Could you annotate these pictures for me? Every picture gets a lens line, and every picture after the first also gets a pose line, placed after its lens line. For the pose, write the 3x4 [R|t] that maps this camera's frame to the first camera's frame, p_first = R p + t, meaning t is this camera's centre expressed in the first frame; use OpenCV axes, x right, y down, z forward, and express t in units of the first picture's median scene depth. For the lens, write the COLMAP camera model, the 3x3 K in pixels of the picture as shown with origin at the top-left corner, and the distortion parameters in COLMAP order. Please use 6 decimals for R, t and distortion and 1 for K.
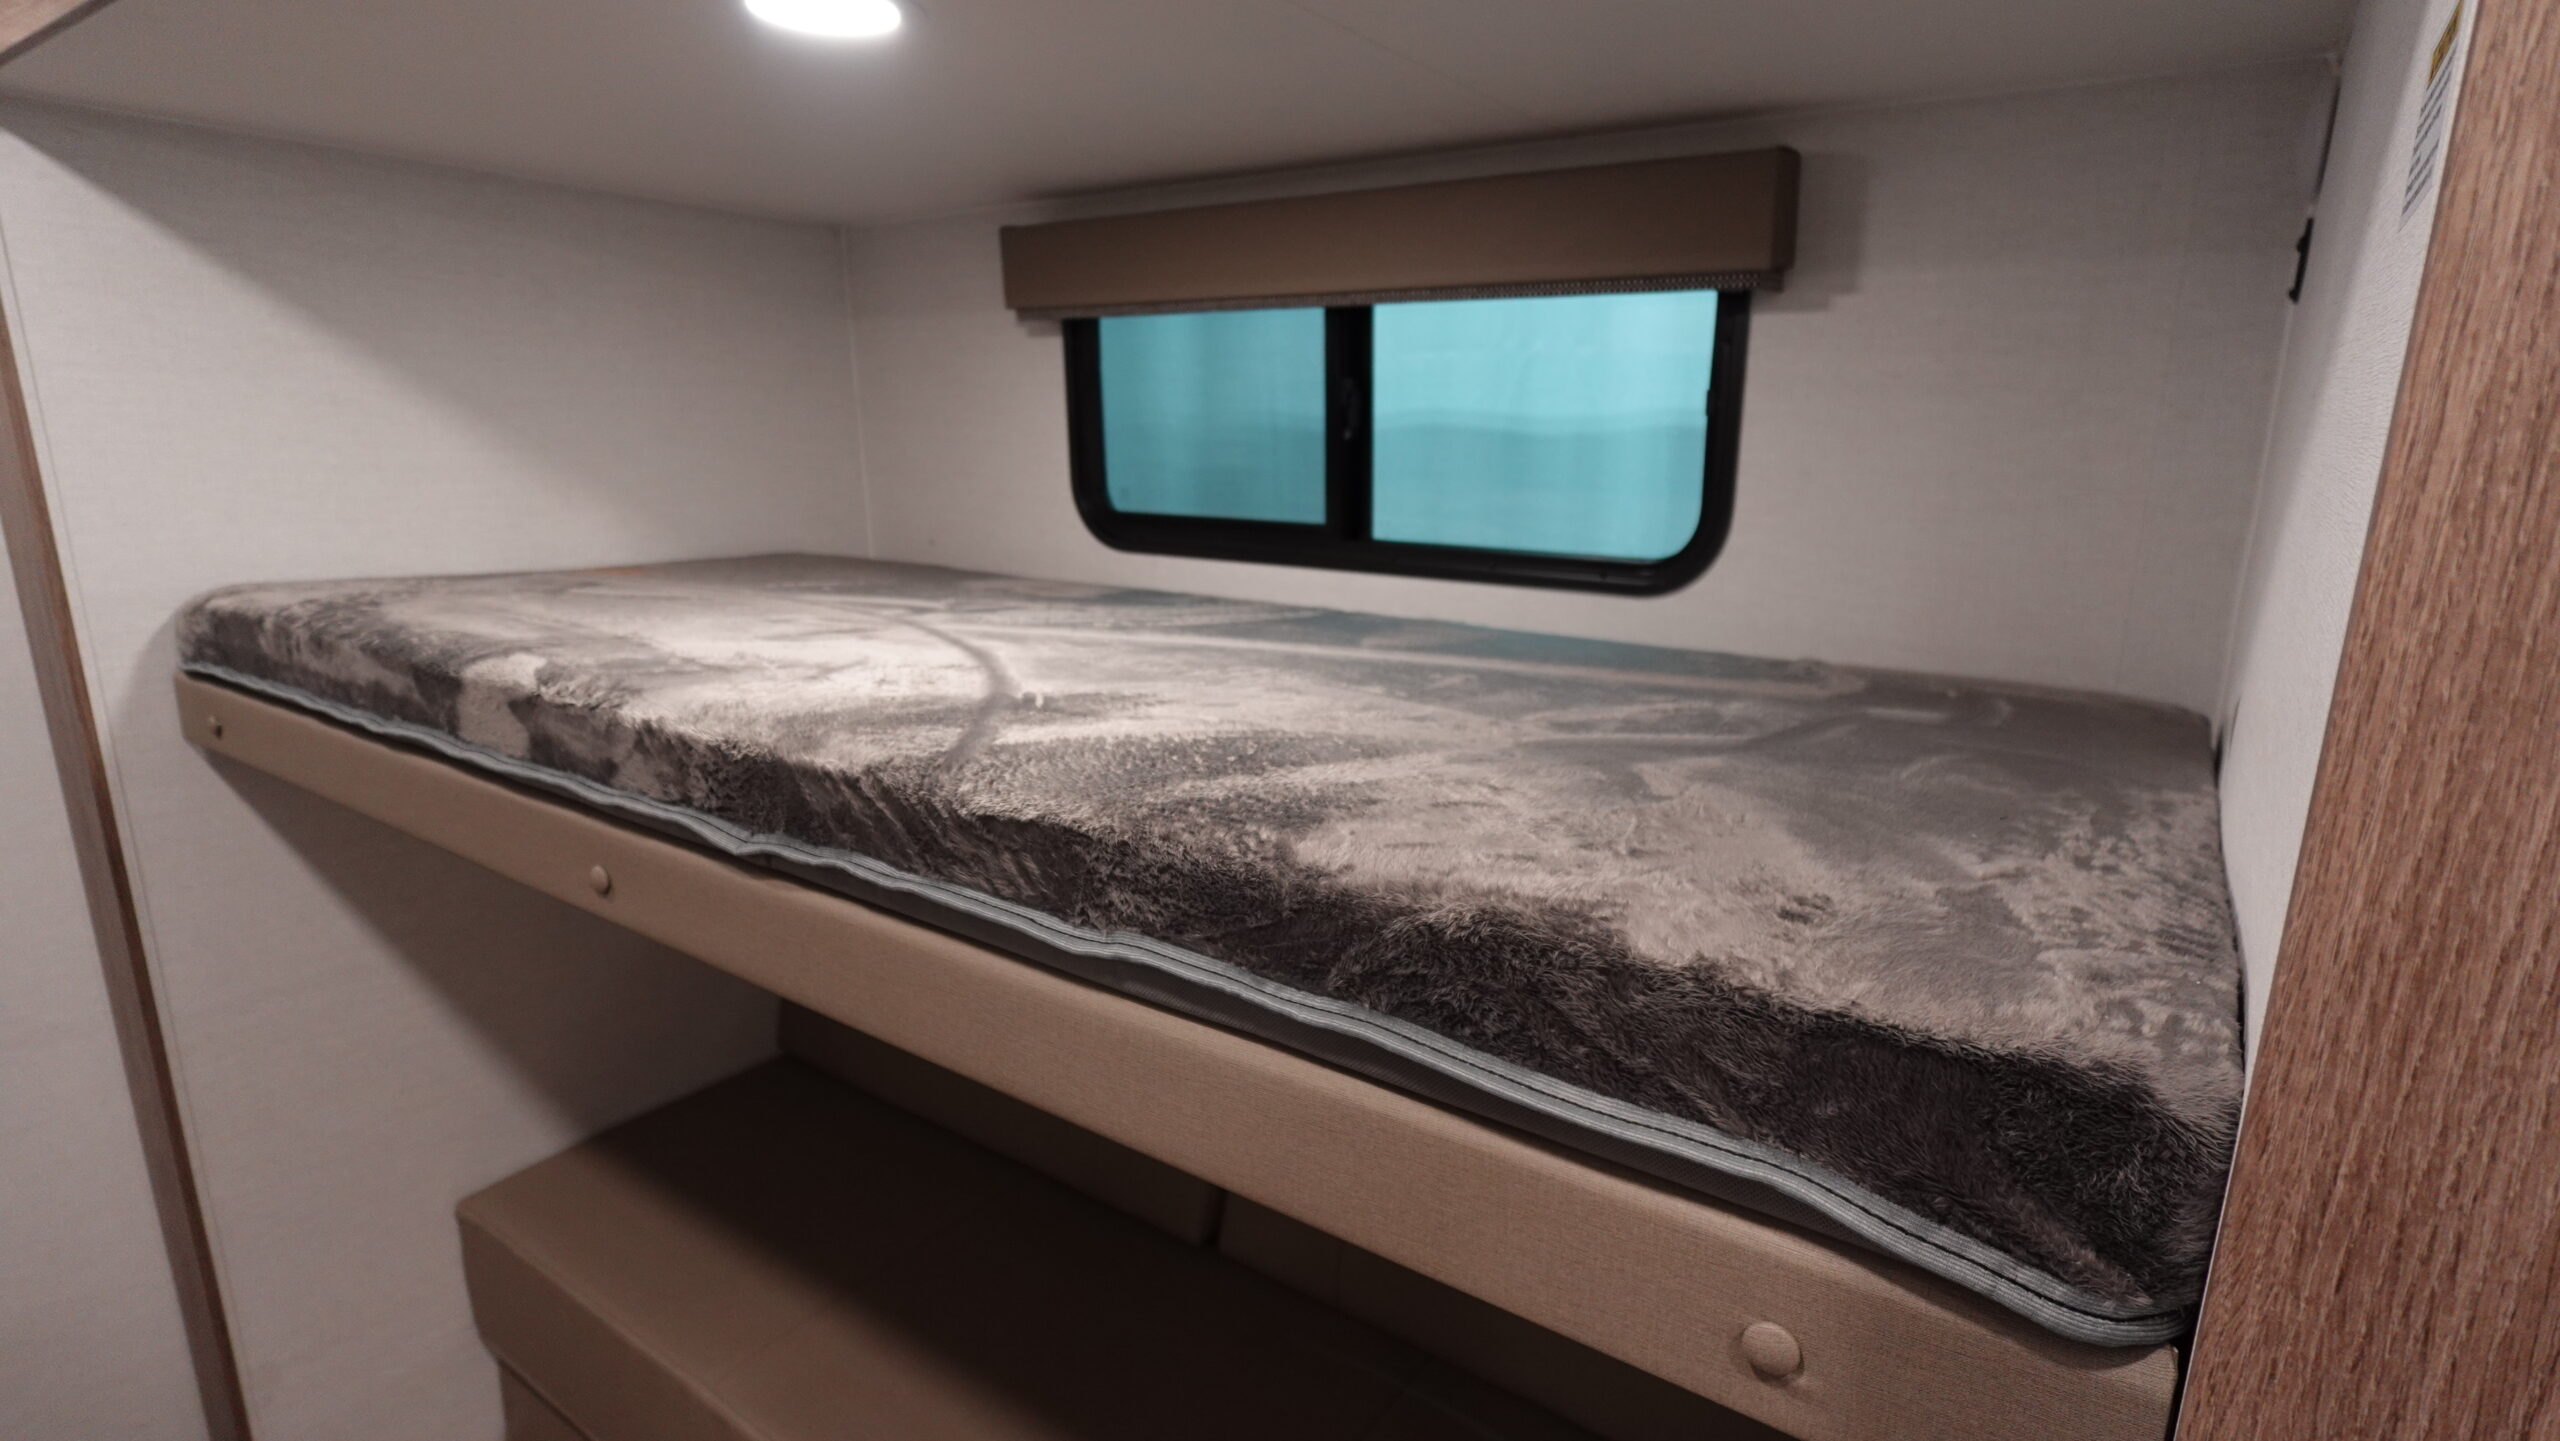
lens RADIAL K [[1296.2, 0, 1285.7], [0, 1296.2, 764.6], [0, 0, 1]] dist [-0.001070, -0.000559]
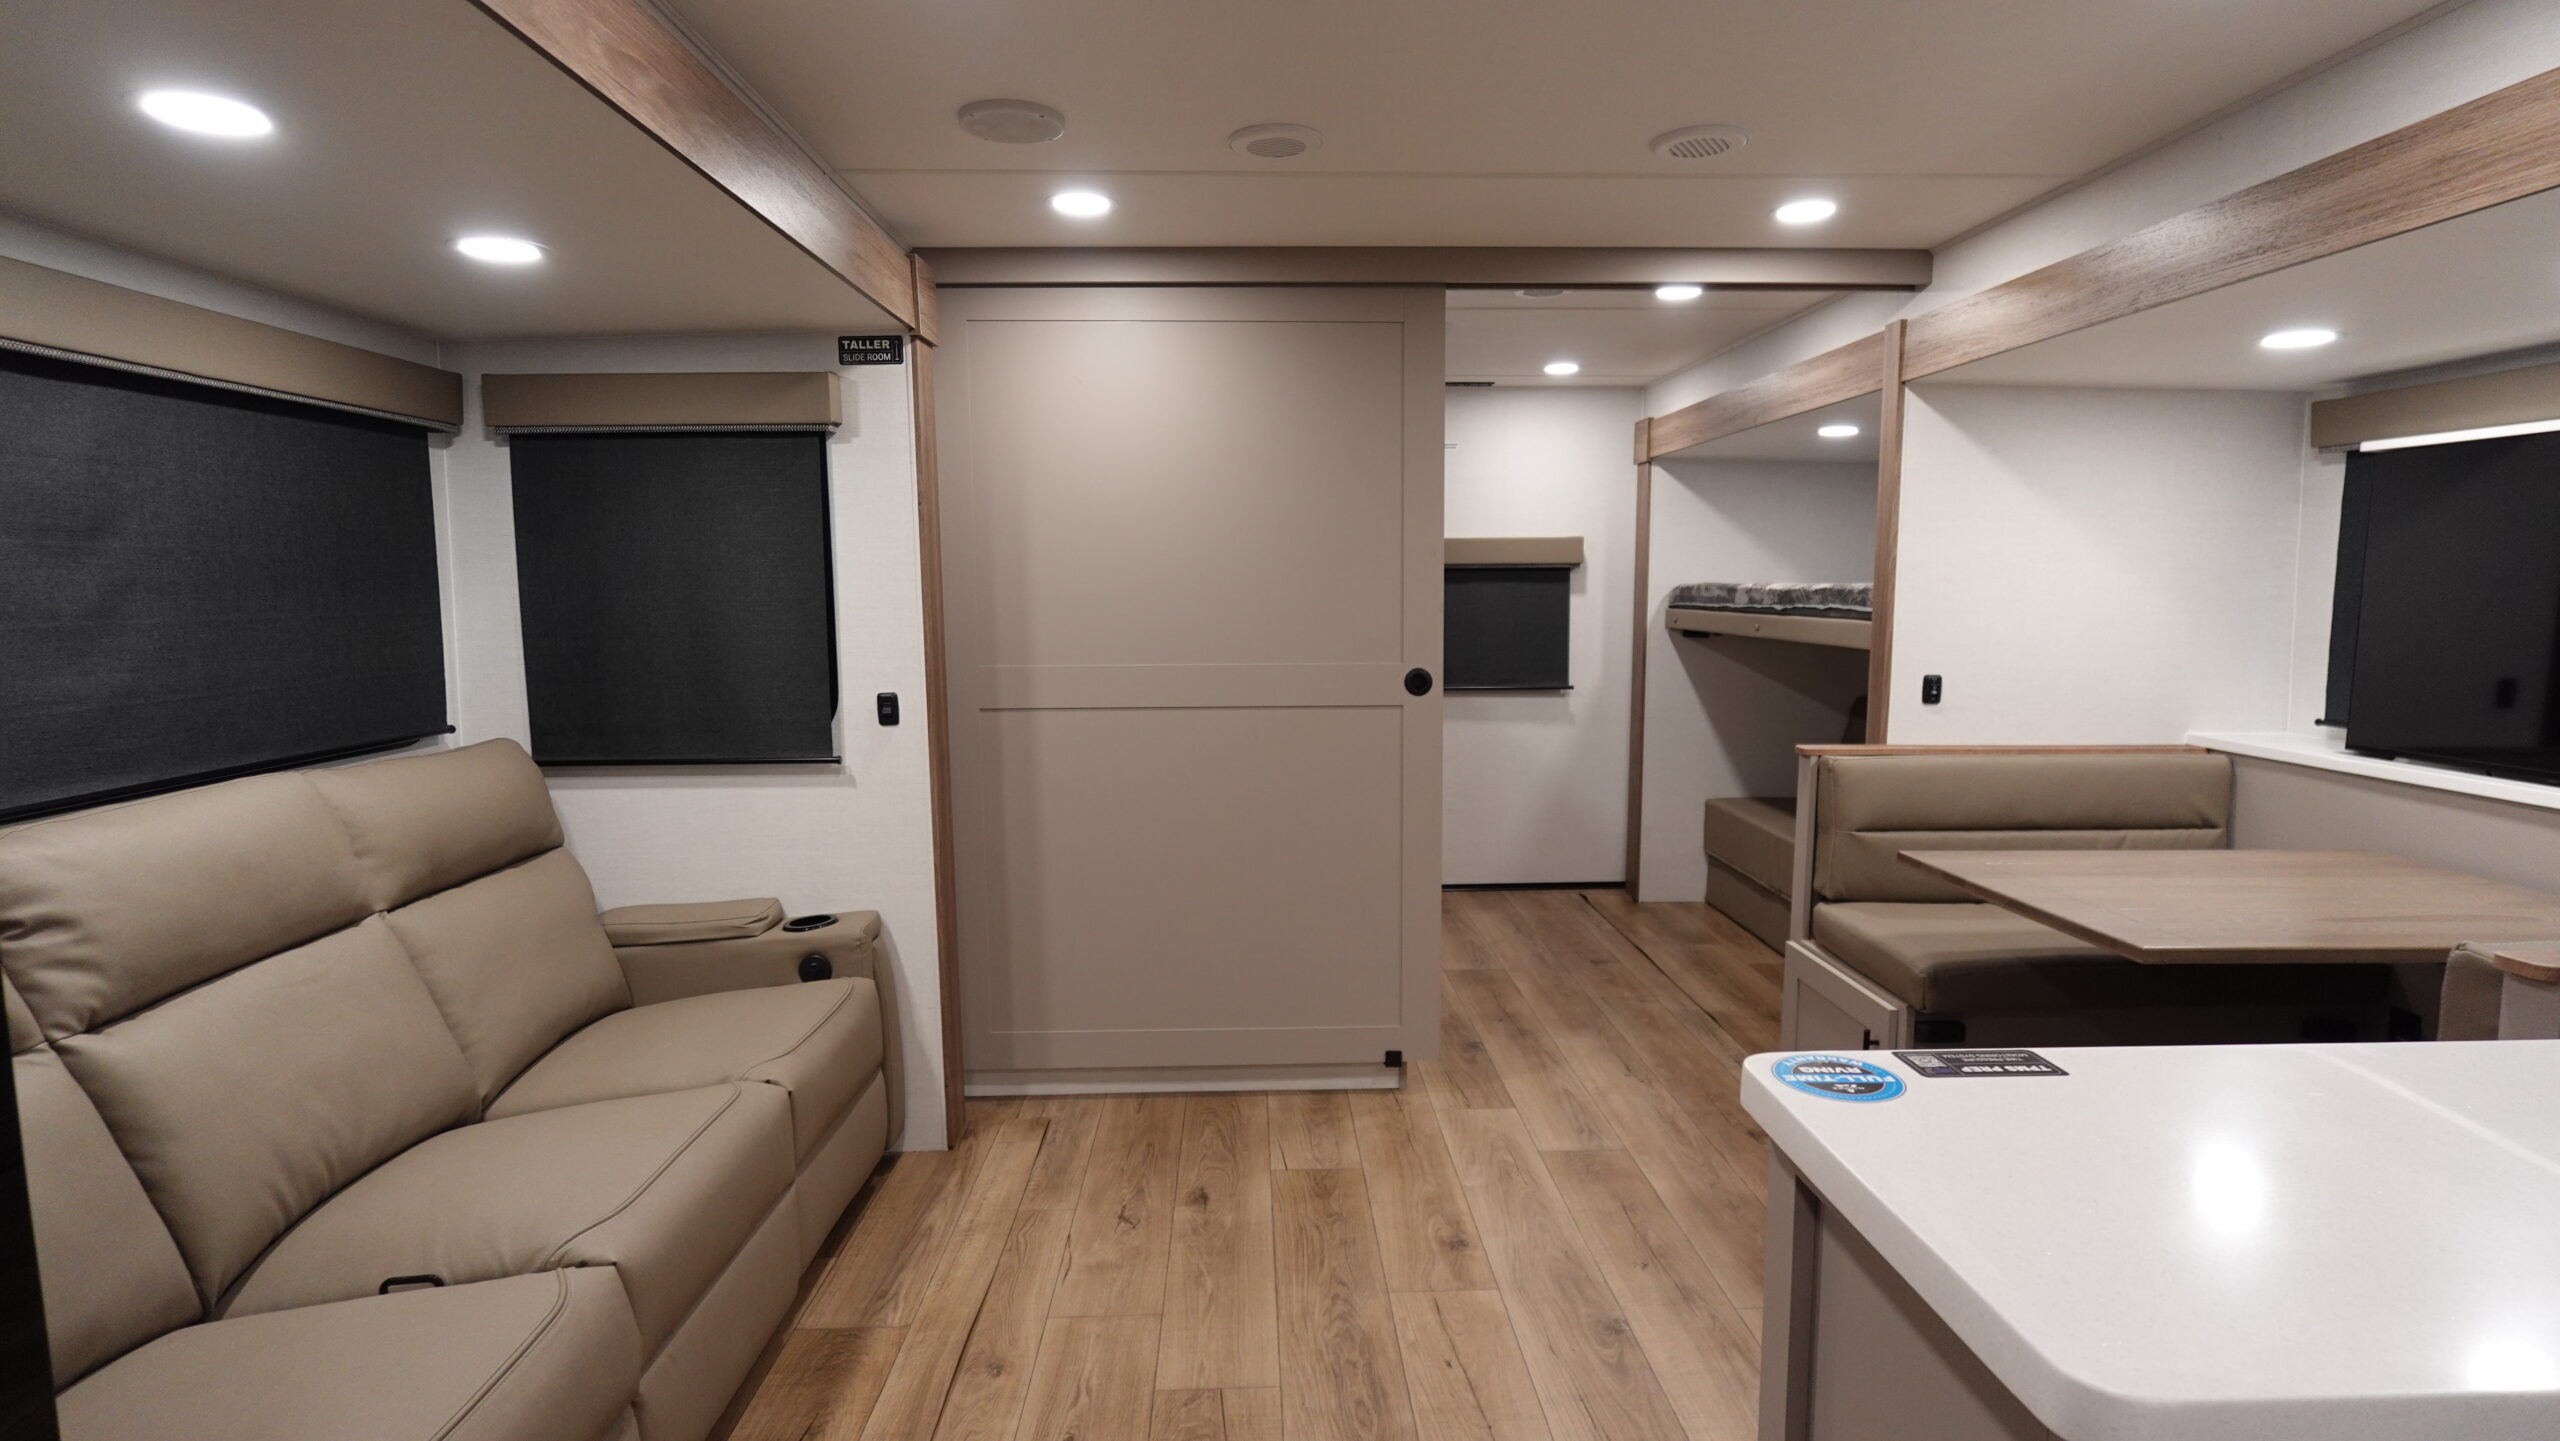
lens RADIAL K [[1296.2, 0, 1279.2], [0, 1296.2, 719.6], [0, 0, 1]] dist [-0.001070, -0.000559]
pose [[0.603095, 0.073386, -0.794287, 2.774824], [-0.197549, 0.978480, -0.059594, 1.342333], [0.772820, 0.192852, 0.604613, -3.938009]]
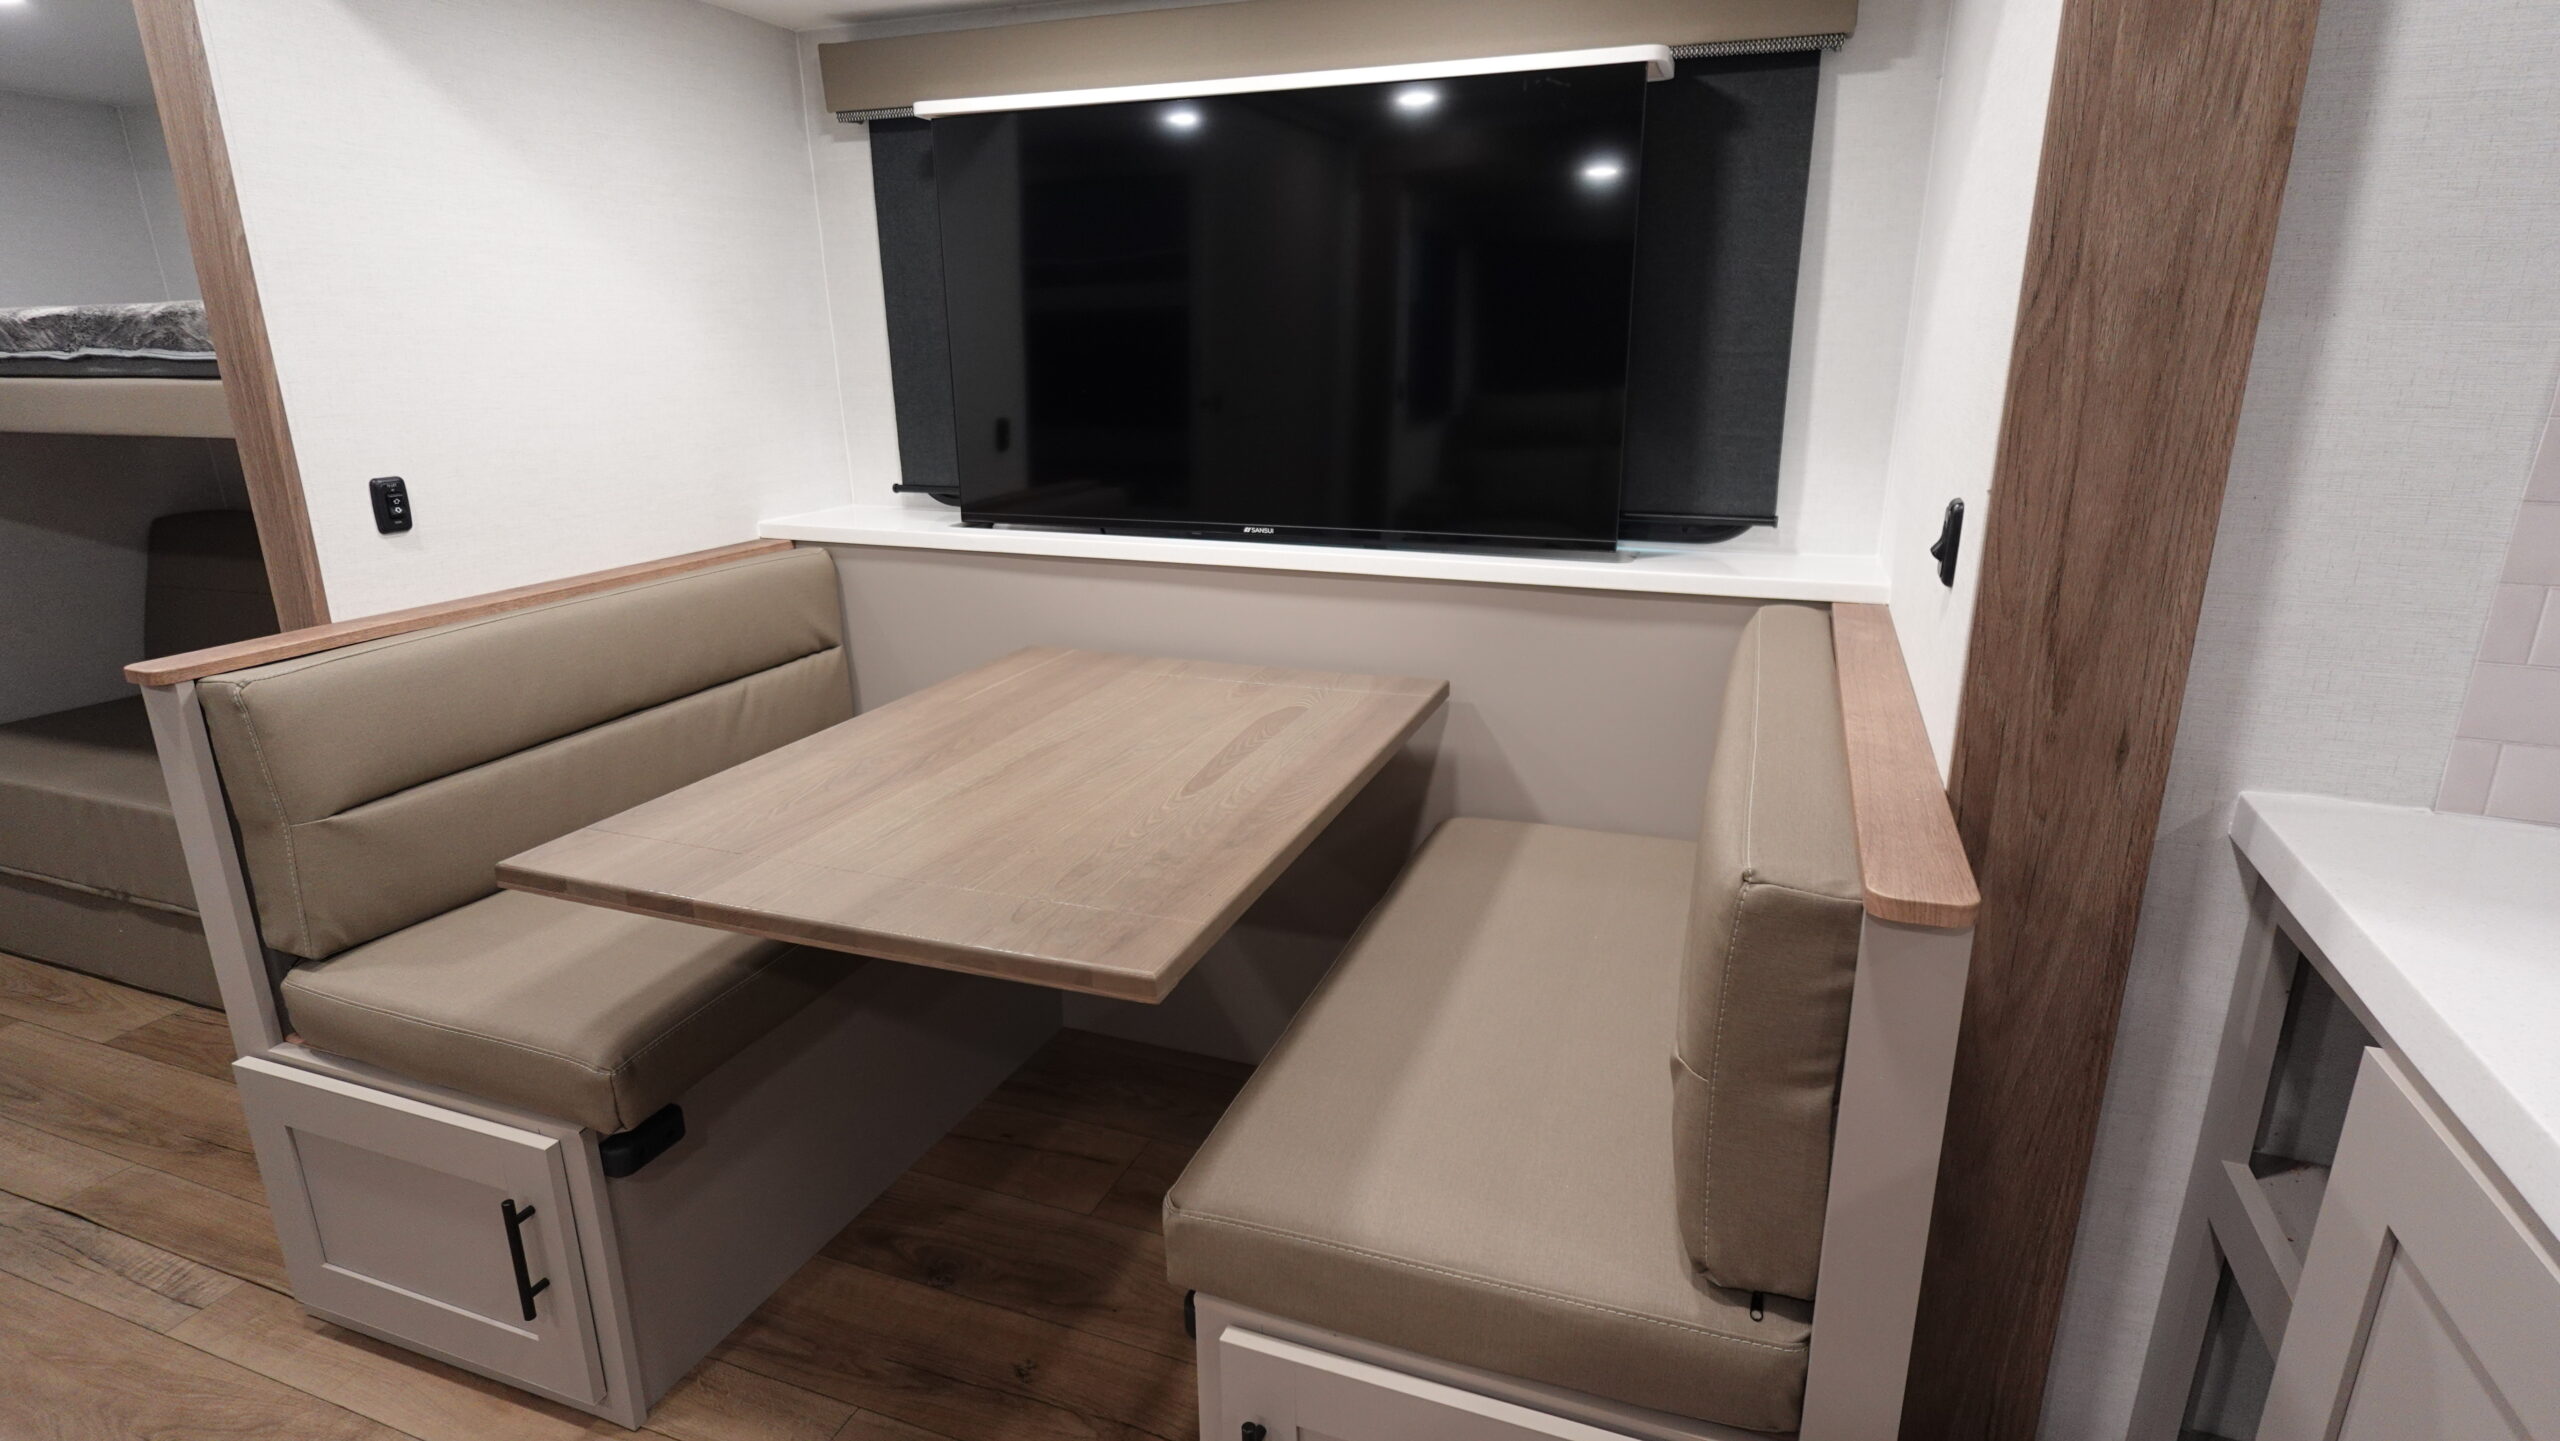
lens RADIAL K [[1296.2, 0, 1286.3], [0, 1296.2, 724.4], [0, 0, 1]] dist [-0.001070, -0.000559]
pose [[0.968122, -0.091921, 0.233002, 1.541057], [0.084065, 0.995513, 0.043448, 0.953773], [-0.235950, -0.022476, 0.971505, -2.174012]]
